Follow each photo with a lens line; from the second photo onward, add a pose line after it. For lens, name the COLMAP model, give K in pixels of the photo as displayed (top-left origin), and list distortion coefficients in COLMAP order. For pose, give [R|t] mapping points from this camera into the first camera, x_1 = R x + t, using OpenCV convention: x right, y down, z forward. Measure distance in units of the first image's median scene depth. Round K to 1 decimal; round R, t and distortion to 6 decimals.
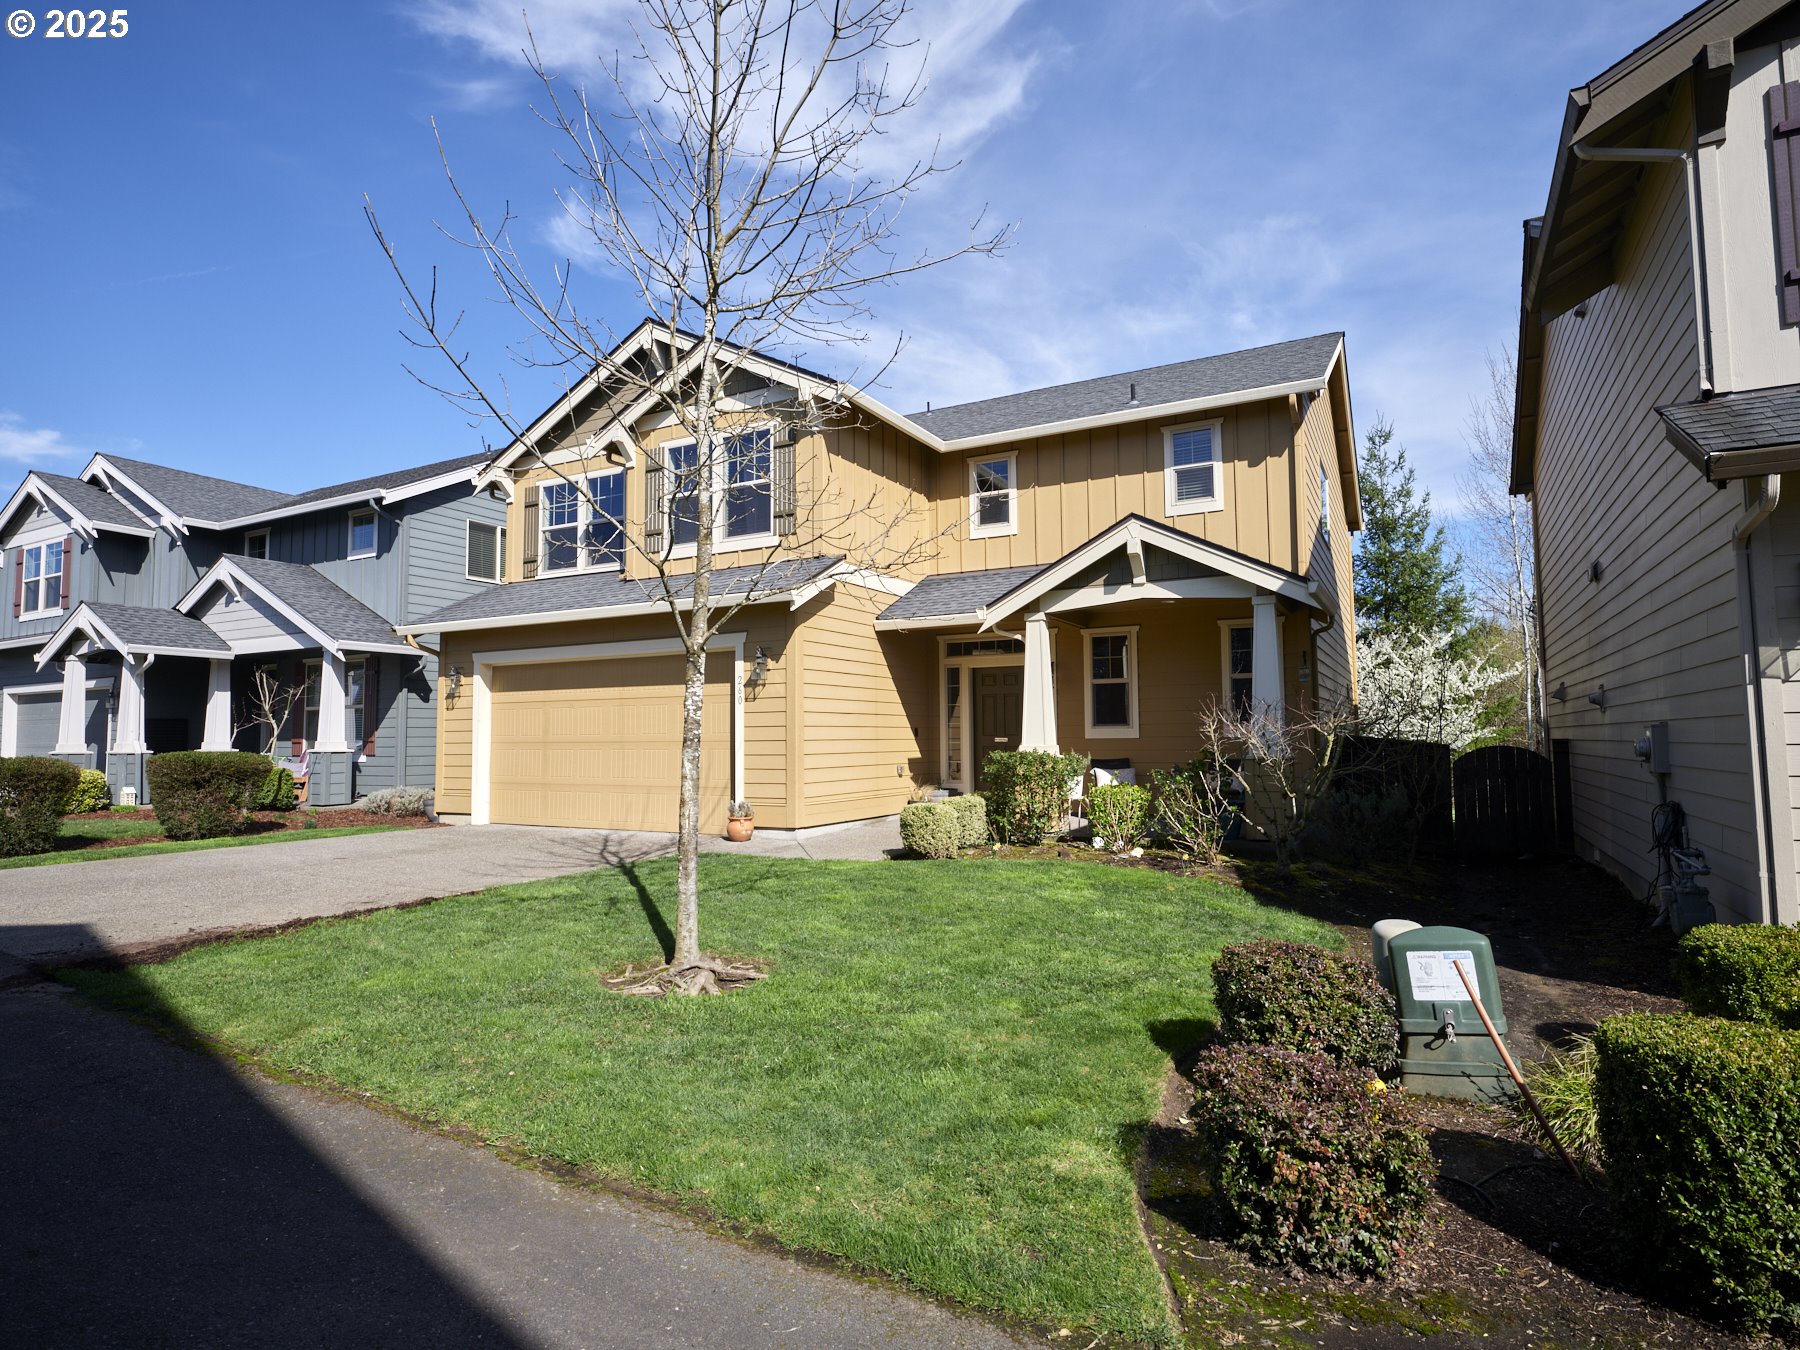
lens RADIAL K [[903.8, 0, 900.0], [0, 903.8, 675.0], [0, 0, 1]] dist [0.010789, -0.000059]
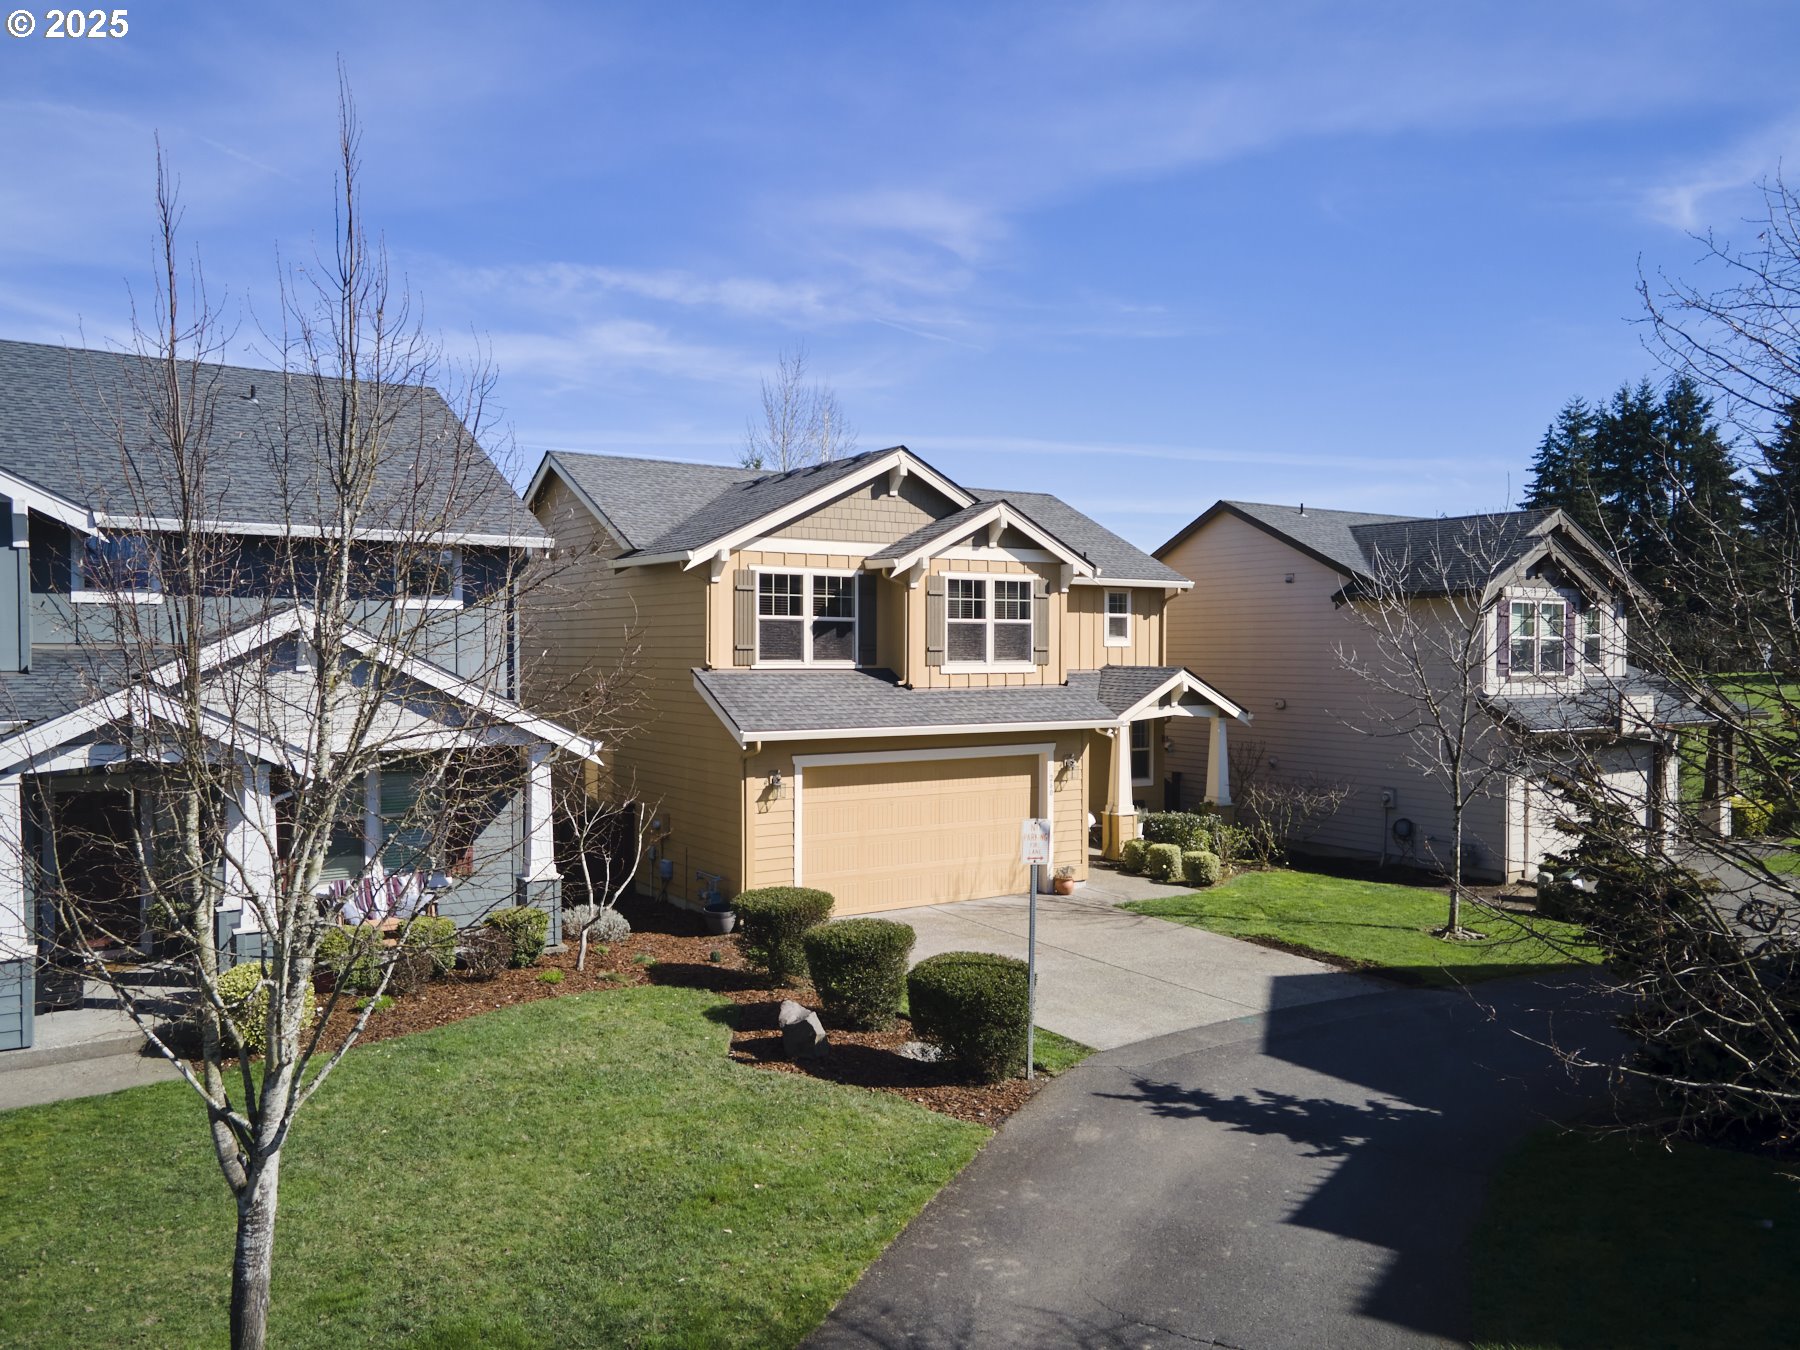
lens RADIAL K [[1321.3, 0, 888.4], [0, 1321.3, 674.9], [0, 0, 1]] dist [0.024160, 0.001751]
pose [[0.487376, -0.007122, 0.873163, -1.875470], [-0.060546, 0.997284, 0.041930, -0.200997], [-0.871091, -0.073302, 0.485621, 0.231889]]
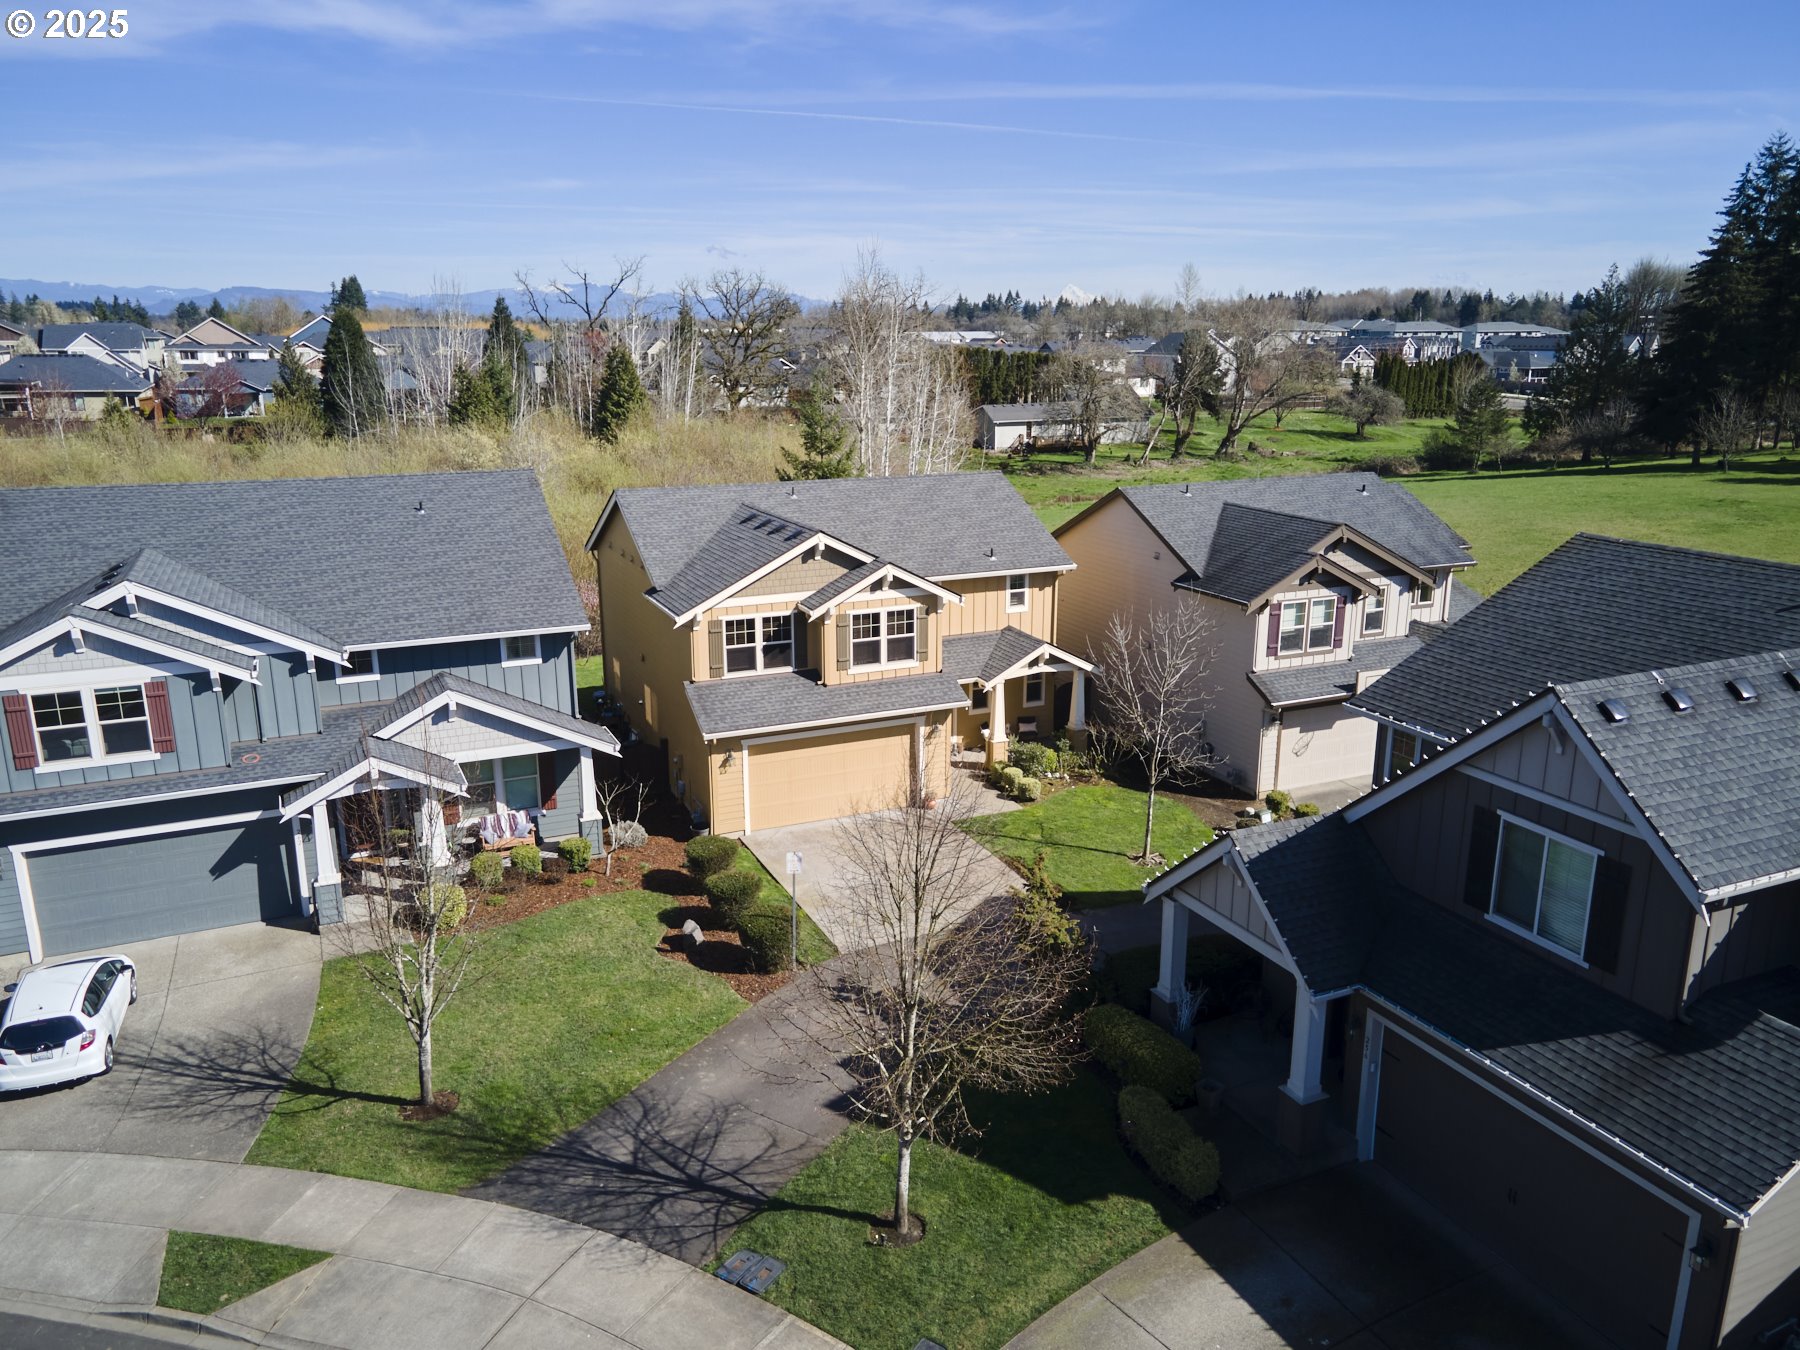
lens RADIAL K [[1321.3, 0, 888.4], [0, 1321.3, 674.9], [0, 0, 1]] dist [0.024160, 0.001751]
pose [[0.616155, -0.194121, 0.763328, -2.364871], [-0.052892, 0.956766, 0.286009, -0.938180], [-0.785847, -0.216600, 0.579249, -0.652947]]
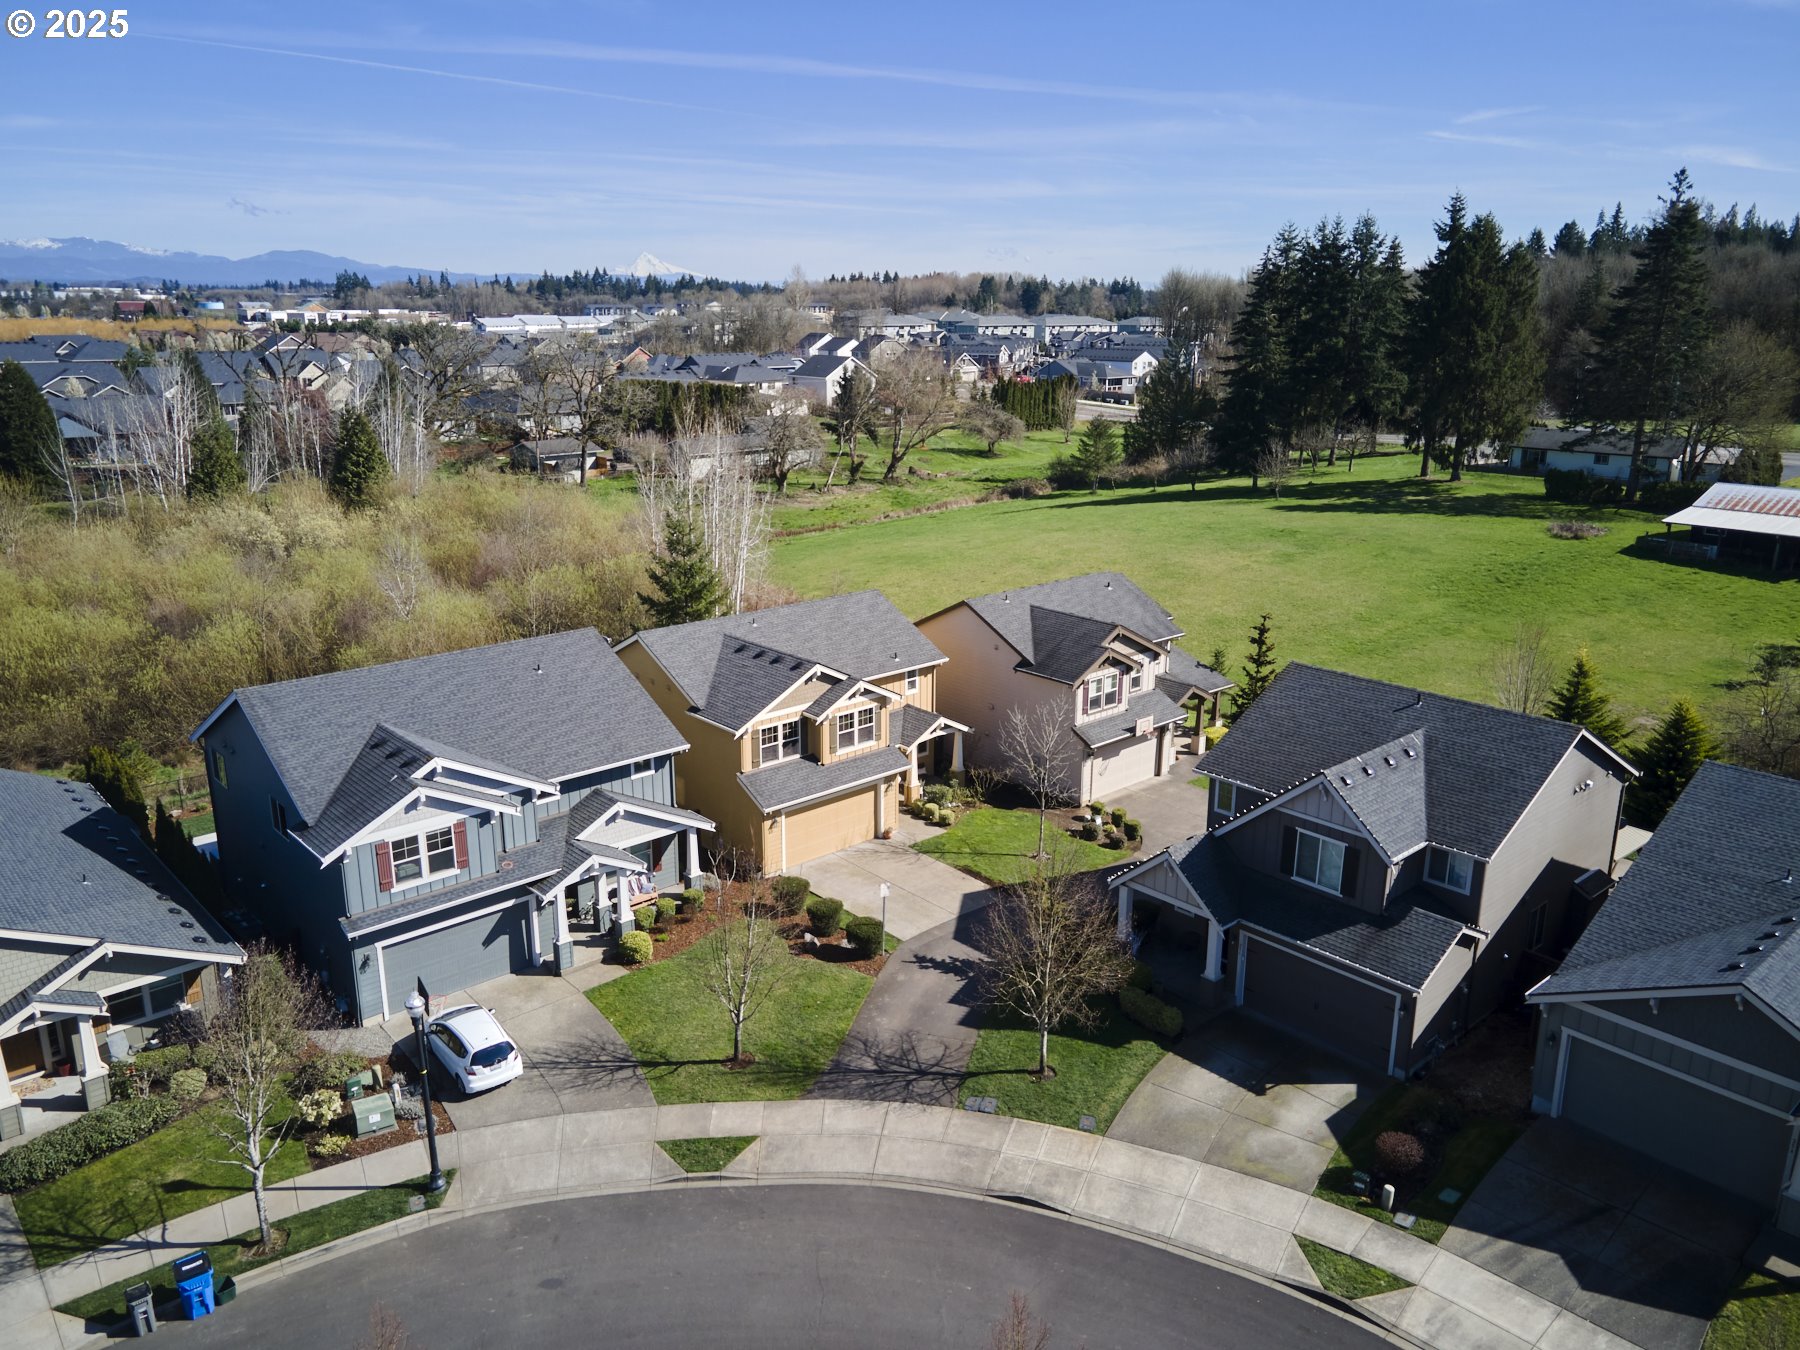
lens RADIAL K [[1321.3, 0, 888.4], [0, 1321.3, 674.9], [0, 0, 1]] dist [0.024160, 0.001751]
pose [[0.351009, -0.249323, 0.902569, -3.908625], [-0.065456, 0.955009, 0.289264, -1.589123], [-0.934081, -0.160613, 0.318897, -0.399513]]
